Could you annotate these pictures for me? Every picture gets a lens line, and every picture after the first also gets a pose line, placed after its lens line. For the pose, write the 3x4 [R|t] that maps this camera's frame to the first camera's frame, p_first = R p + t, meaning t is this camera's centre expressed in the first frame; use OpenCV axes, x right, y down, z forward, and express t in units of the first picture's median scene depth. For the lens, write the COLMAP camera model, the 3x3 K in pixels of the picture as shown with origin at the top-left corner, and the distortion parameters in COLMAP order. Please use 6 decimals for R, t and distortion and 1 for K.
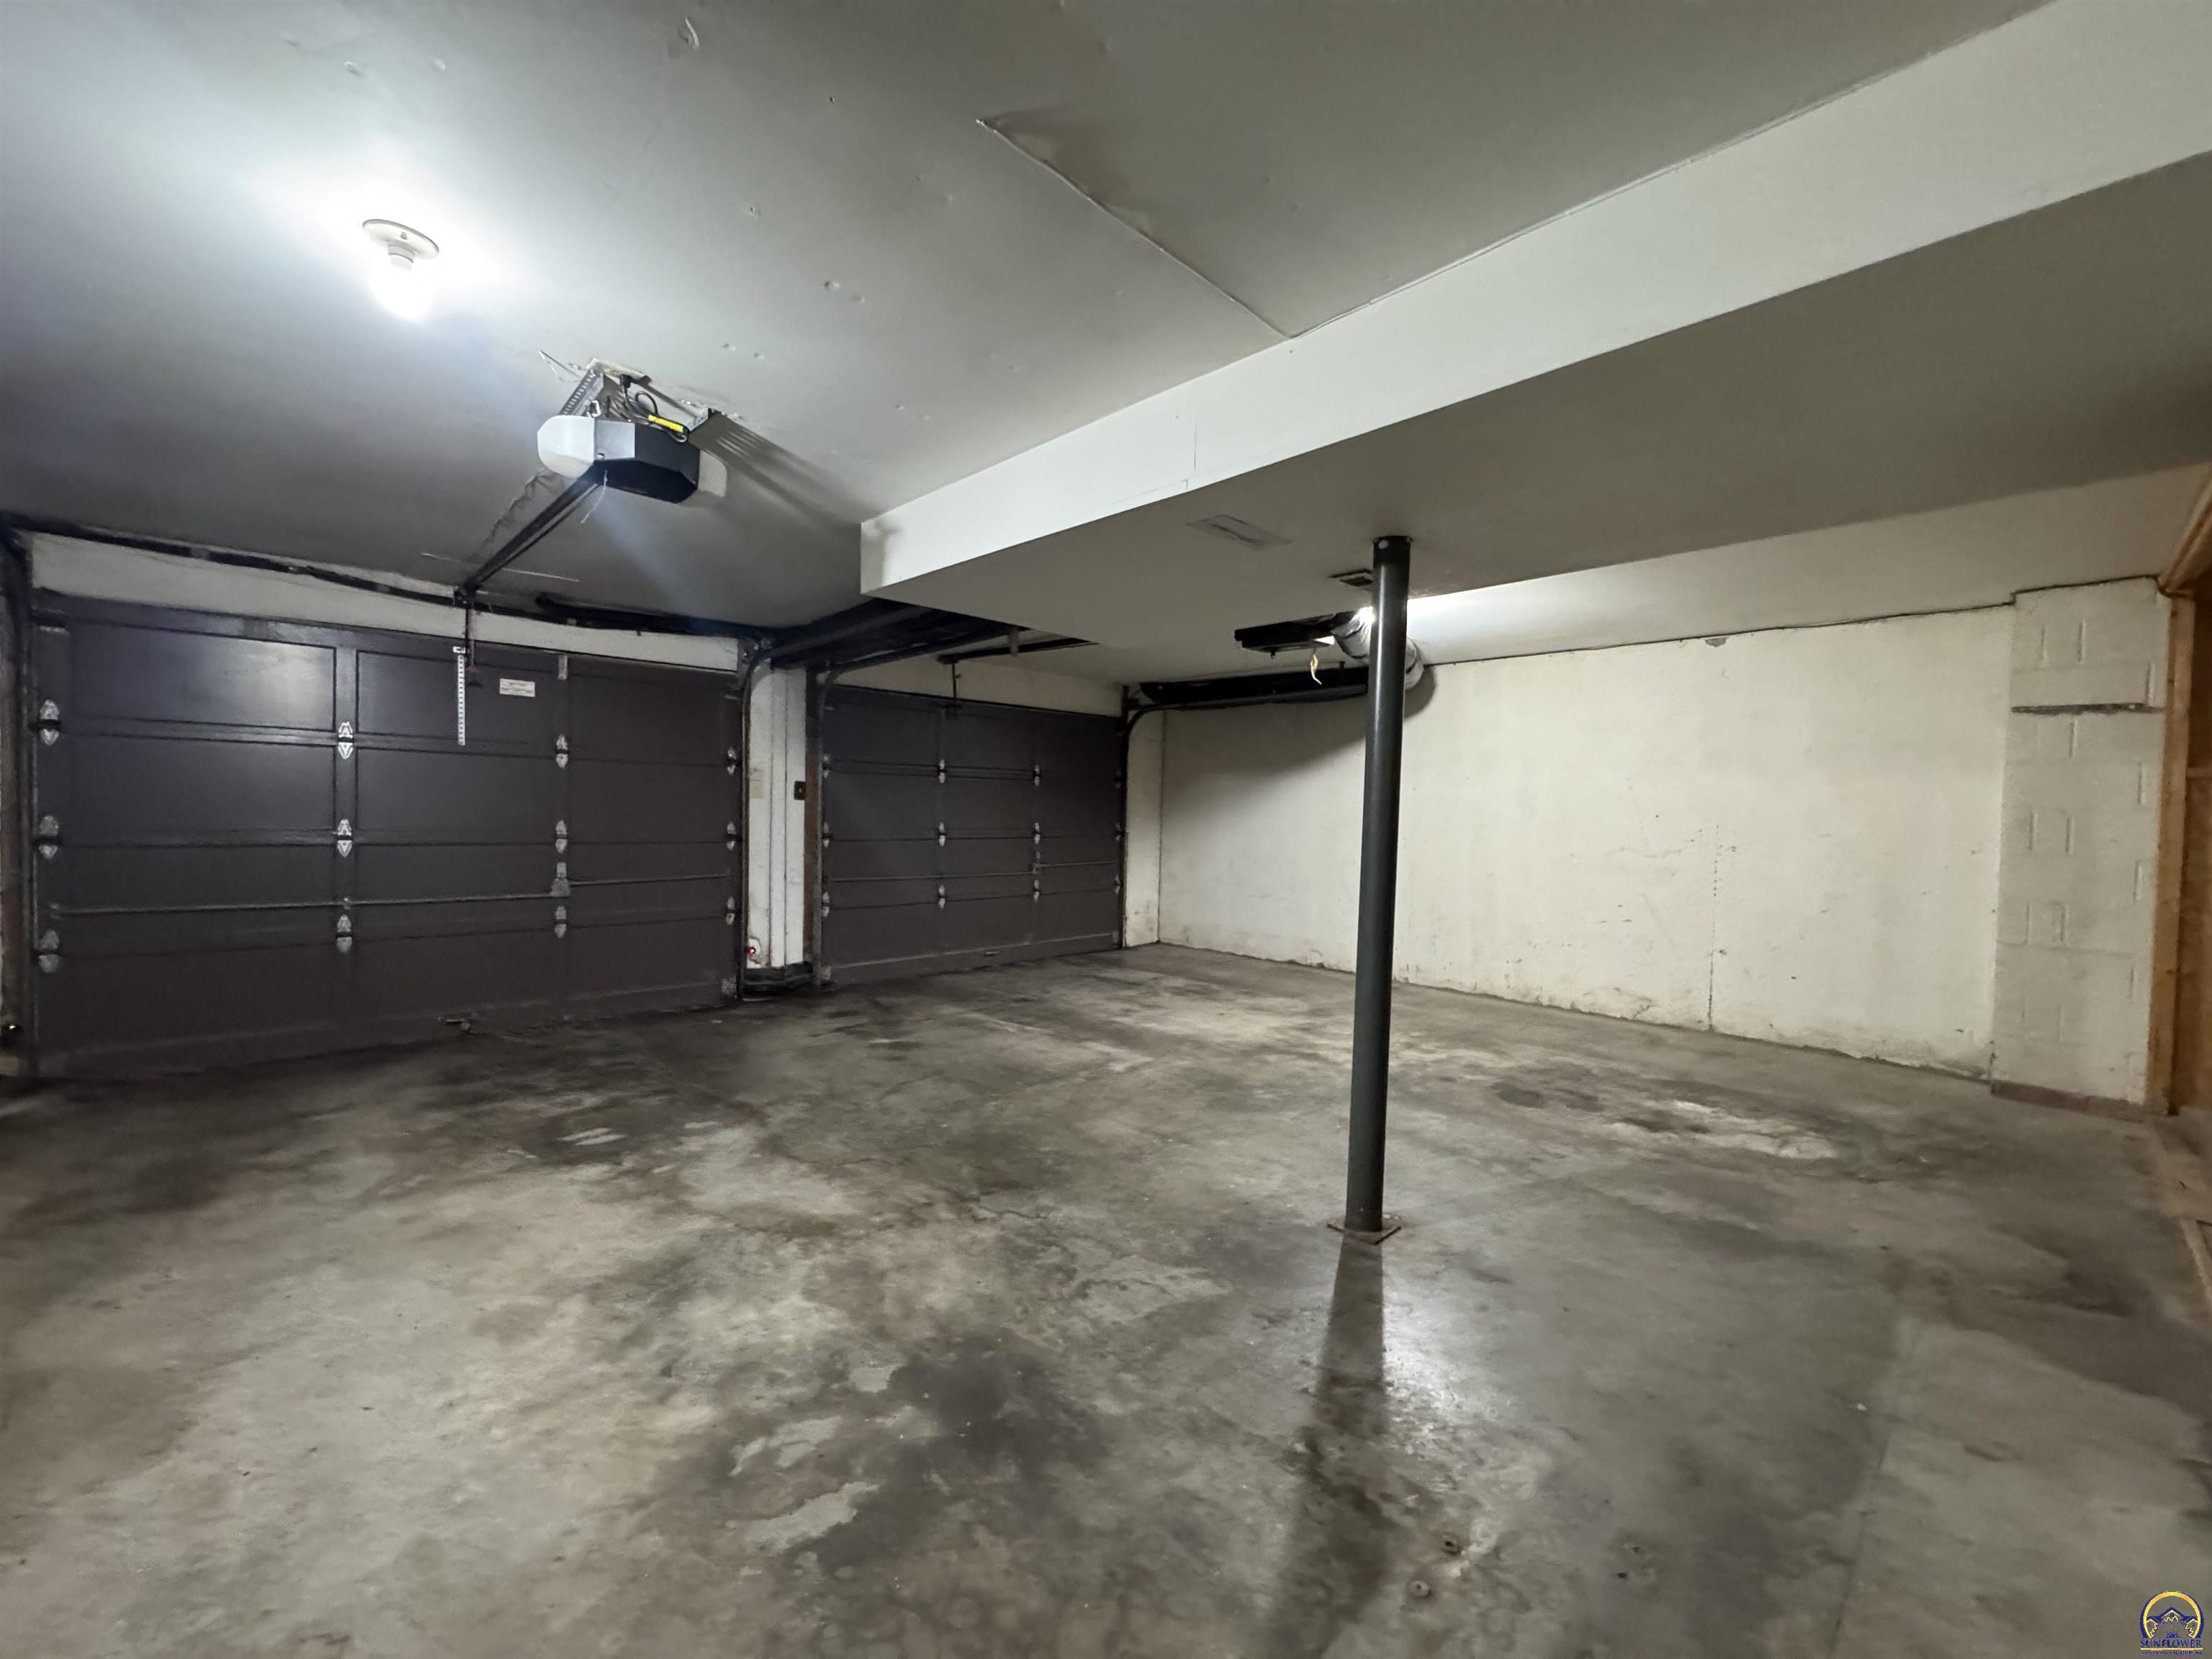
lens RADIAL K [[882.2, 0, 1107.1], [0, 882.2, 830.6], [0, 0, 1]] dist [-0.002882, 0.000367]
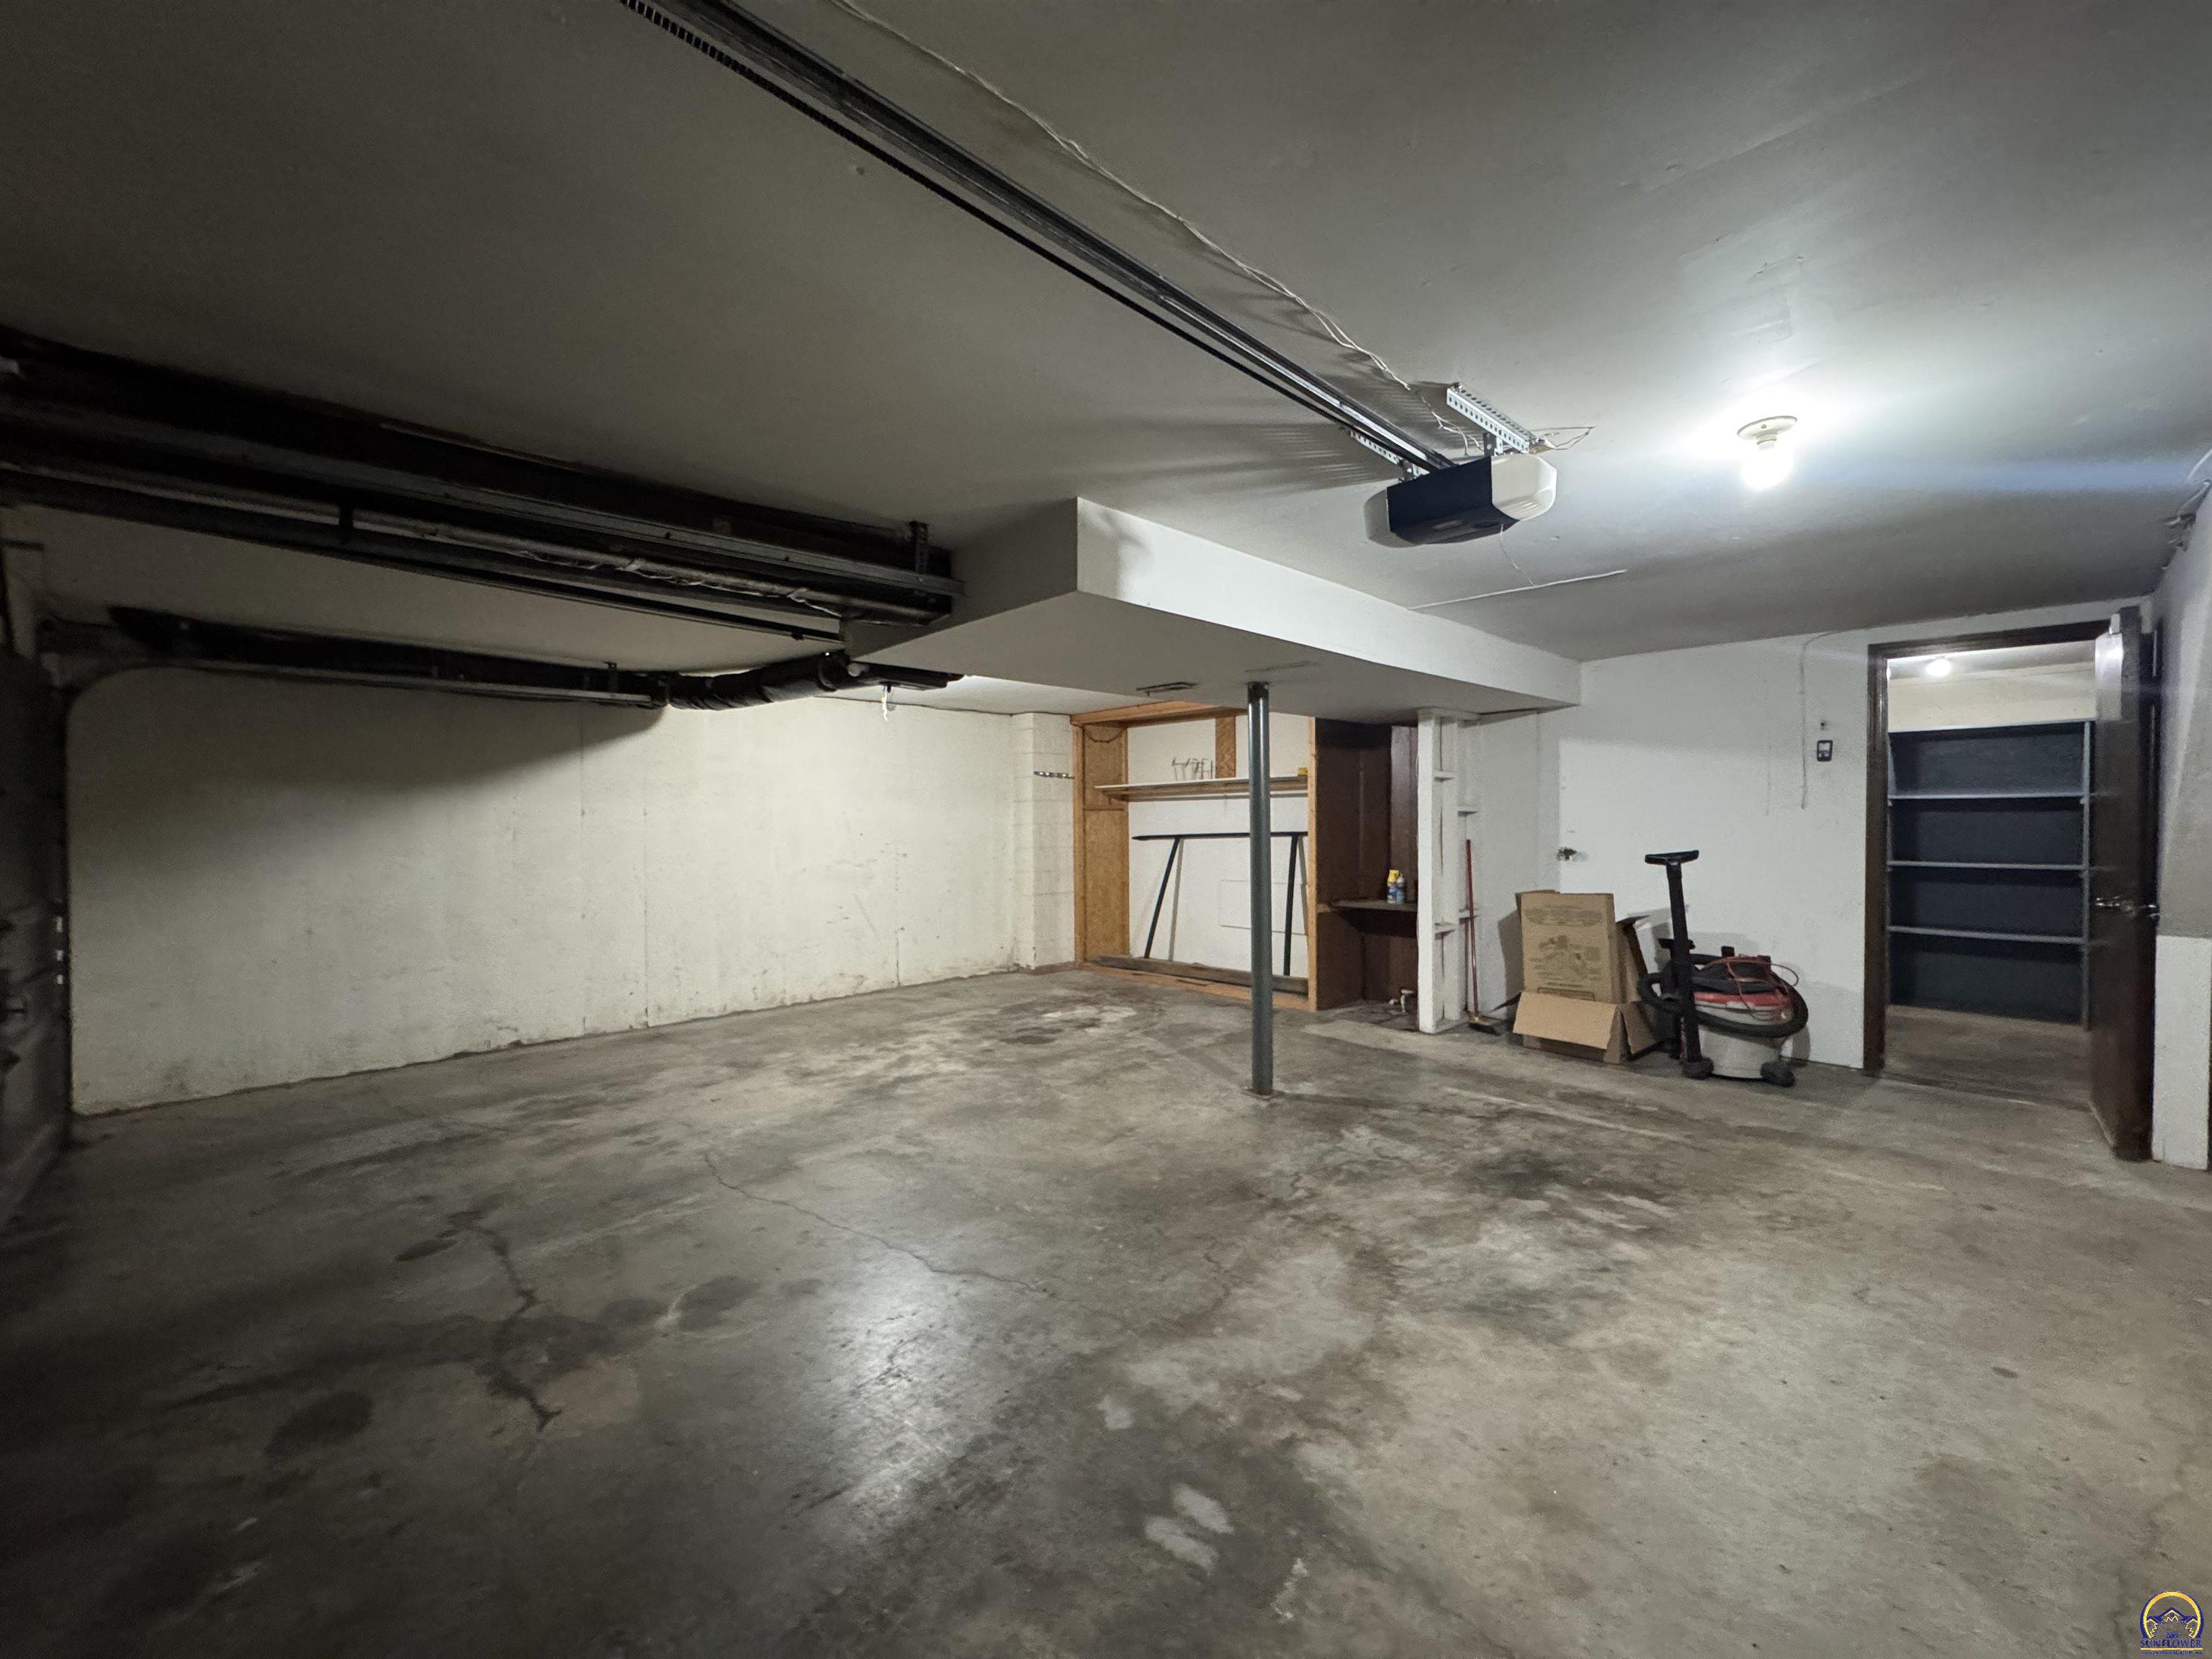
lens RADIAL K [[882.2, 0, 1107.3], [0, 882.2, 823.1], [0, 0, 1]] dist [-0.002882, 0.000367]
pose [[0.001487, -0.027128, 0.999631, -1.350708], [0.030865, 0.999157, 0.027070, -0.112881], [-0.999522, 0.030813, 0.002323, 1.267076]]
